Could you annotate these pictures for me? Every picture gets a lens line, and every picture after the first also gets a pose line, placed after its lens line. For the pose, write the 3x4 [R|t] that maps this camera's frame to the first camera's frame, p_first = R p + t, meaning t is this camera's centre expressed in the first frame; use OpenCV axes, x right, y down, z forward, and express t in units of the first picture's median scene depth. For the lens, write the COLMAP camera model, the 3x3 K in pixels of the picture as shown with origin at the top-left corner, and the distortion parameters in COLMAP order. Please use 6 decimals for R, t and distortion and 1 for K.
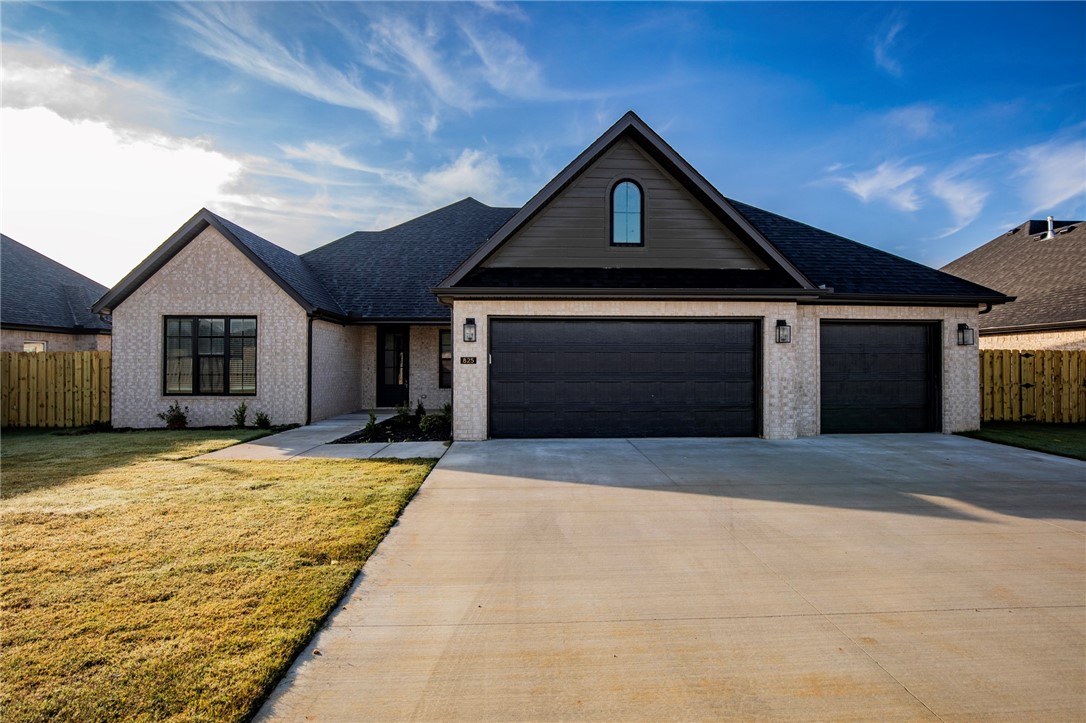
lens RADIAL K [[567.9, 0, 546.1], [0, 567.9, 371.1], [0, 0, 1]] dist [-0.020755, 0.002653]
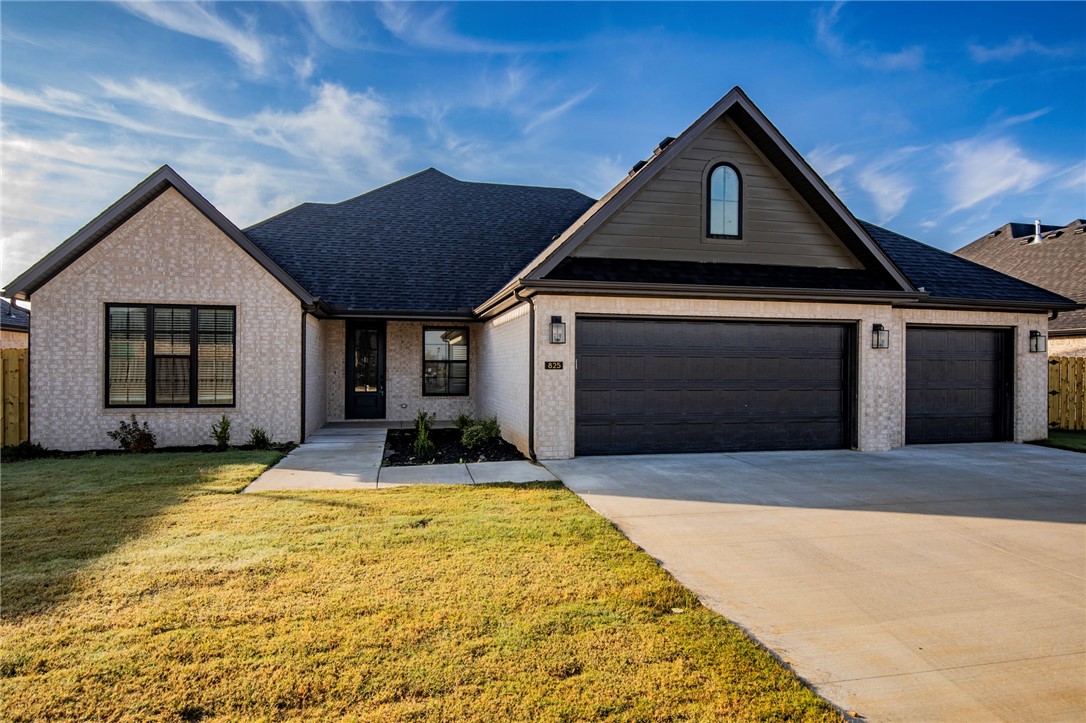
lens RADIAL K [[652.7, 0, 541.1], [0, 652.7, 395.2], [0, 0, 1]] dist [-0.005245, -0.004452]
pose [[0.984694, -0.002617, 0.174273, -0.251637], [-0.003569, 0.999375, 0.035170, -0.006994], [-0.174256, -0.035254, 0.984069, 0.025506]]
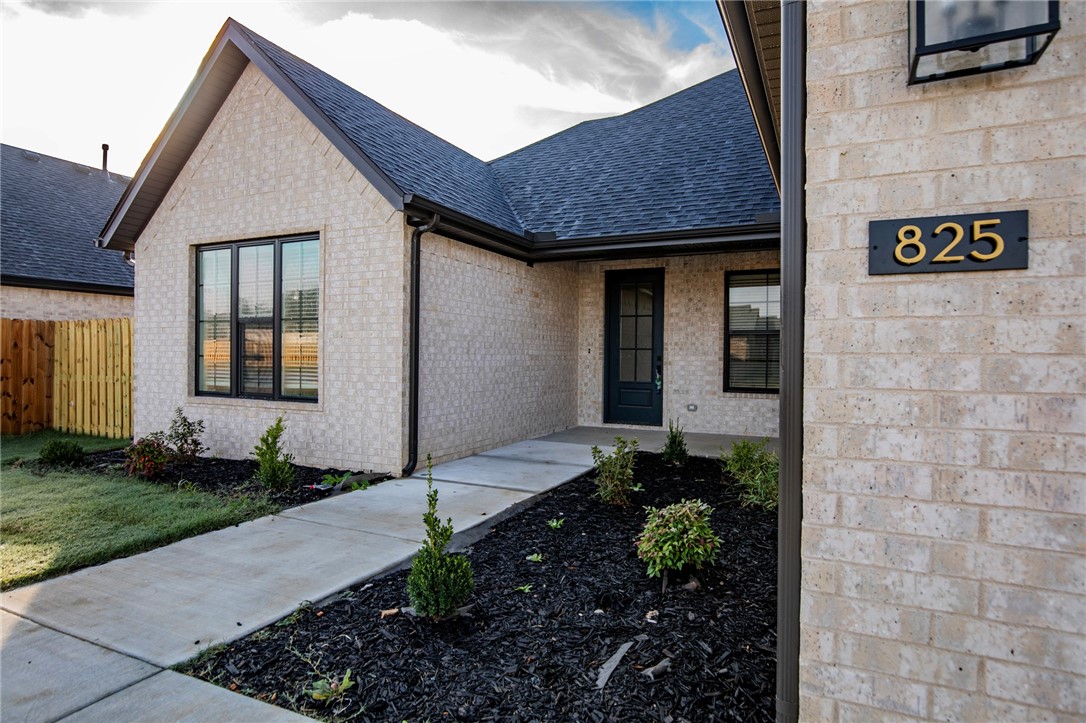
lens RADIAL K [[593.9, 0, 552.9], [0, 593.9, 355.2], [0, 0, 1]] dist [-0.020458, -0.000225]
pose [[0.888995, 0.007676, -0.457853, -0.117359], [-0.011028, 0.999928, -0.004648, 0.004022], [0.457784, 0.009181, 0.889016, 0.657912]]
